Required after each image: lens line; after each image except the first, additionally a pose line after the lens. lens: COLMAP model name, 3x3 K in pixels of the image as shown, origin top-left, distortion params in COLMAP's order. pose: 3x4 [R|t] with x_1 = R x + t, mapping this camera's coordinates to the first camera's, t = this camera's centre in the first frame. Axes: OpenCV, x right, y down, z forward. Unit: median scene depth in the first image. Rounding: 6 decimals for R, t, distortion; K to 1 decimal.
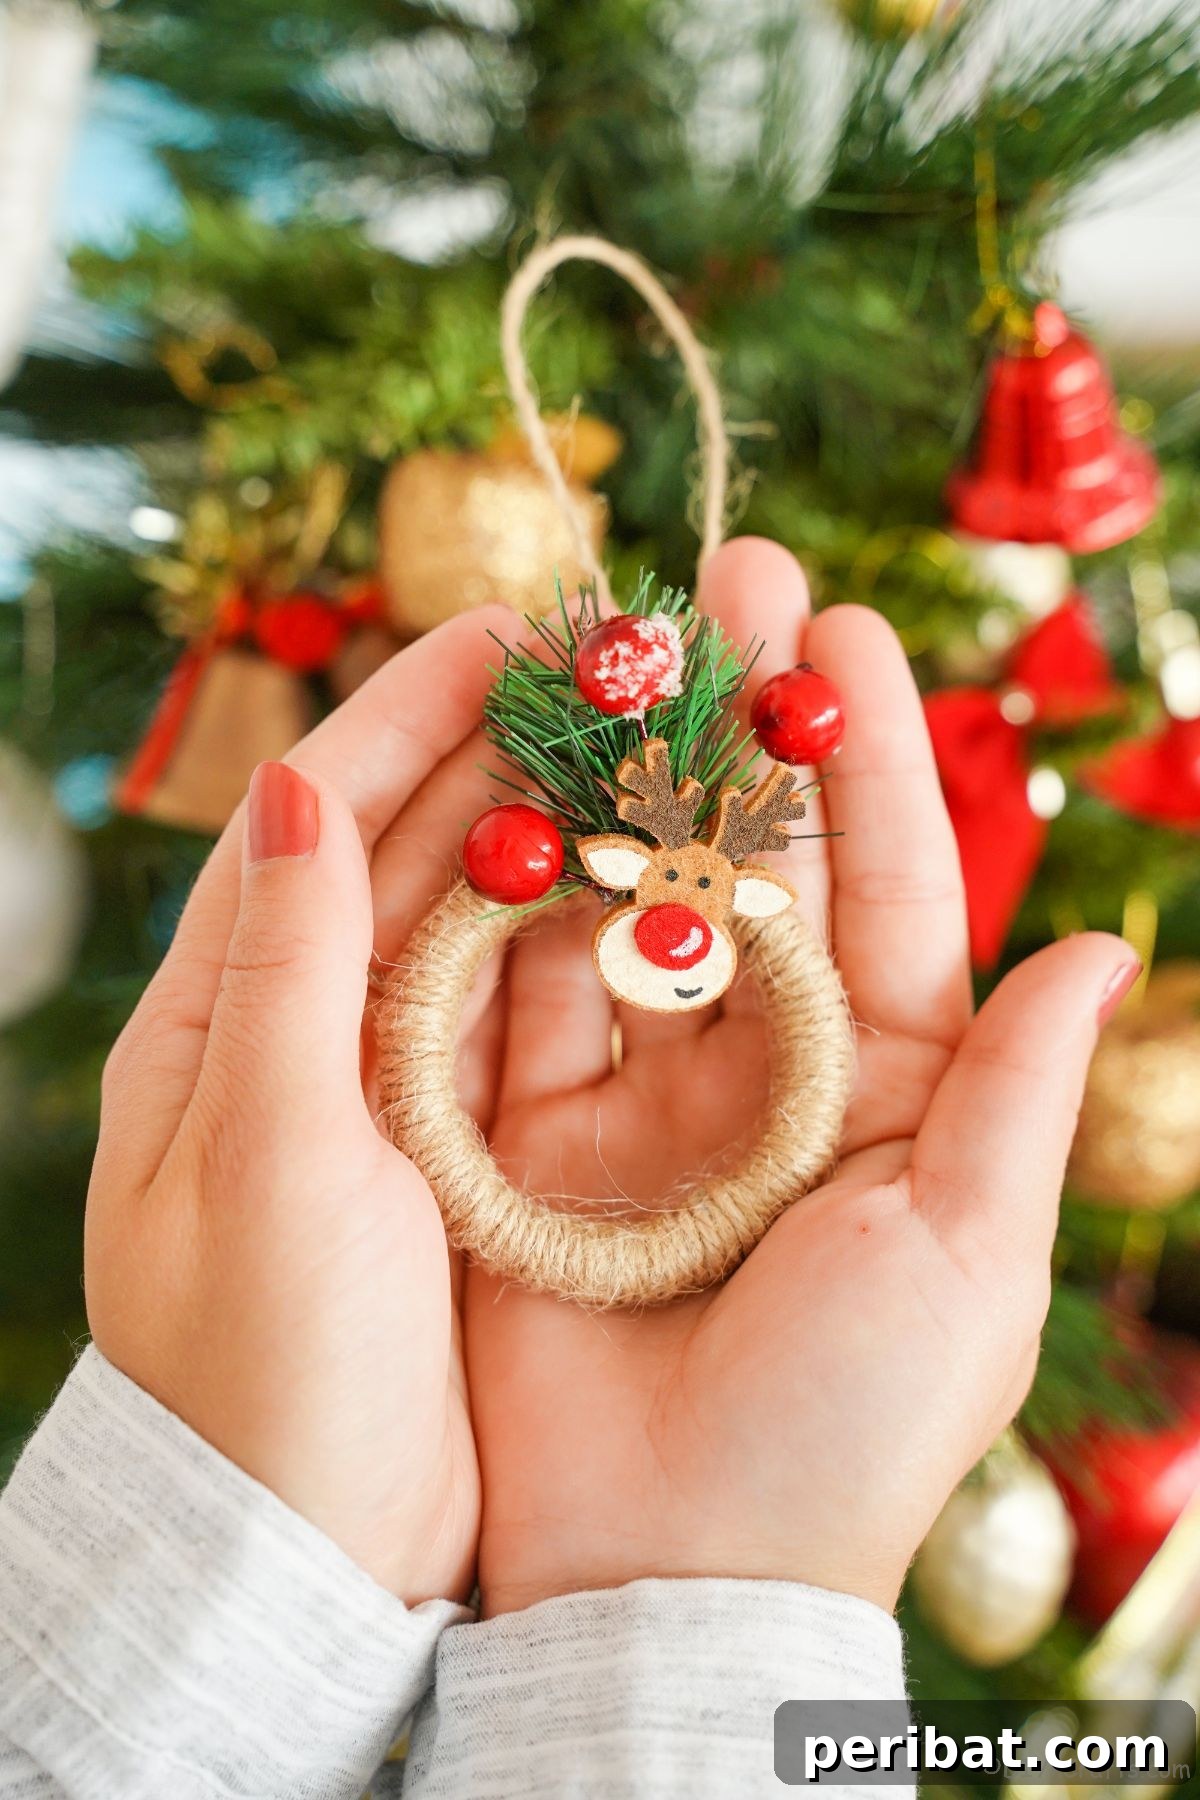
lens RADIAL K [[3075.0, 0, 600.0], [0, 3075.0, 900.0], [0, 0, 1]] dist [0.281140, -0.095613]
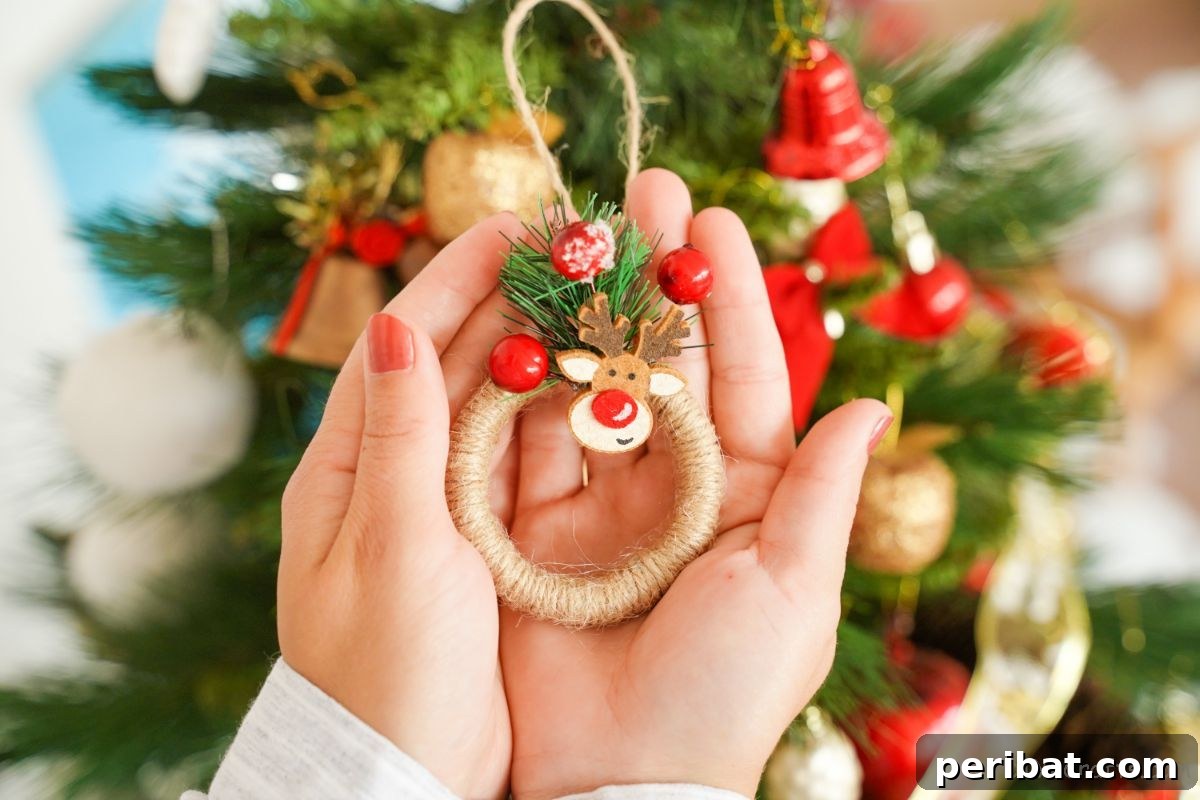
lens RADIAL K [[2050.0, 0, 600.0], [0, 2050.0, 400.0], [0, 0, 1]] dist [0.281140, -0.095613]
pose [[0.999543, -0.030226, 0.000131, 0.015702], [0.030211, 0.999175, 0.027127, -0.023738], [-0.000951, -0.027110, 0.999632, -0.128121]]
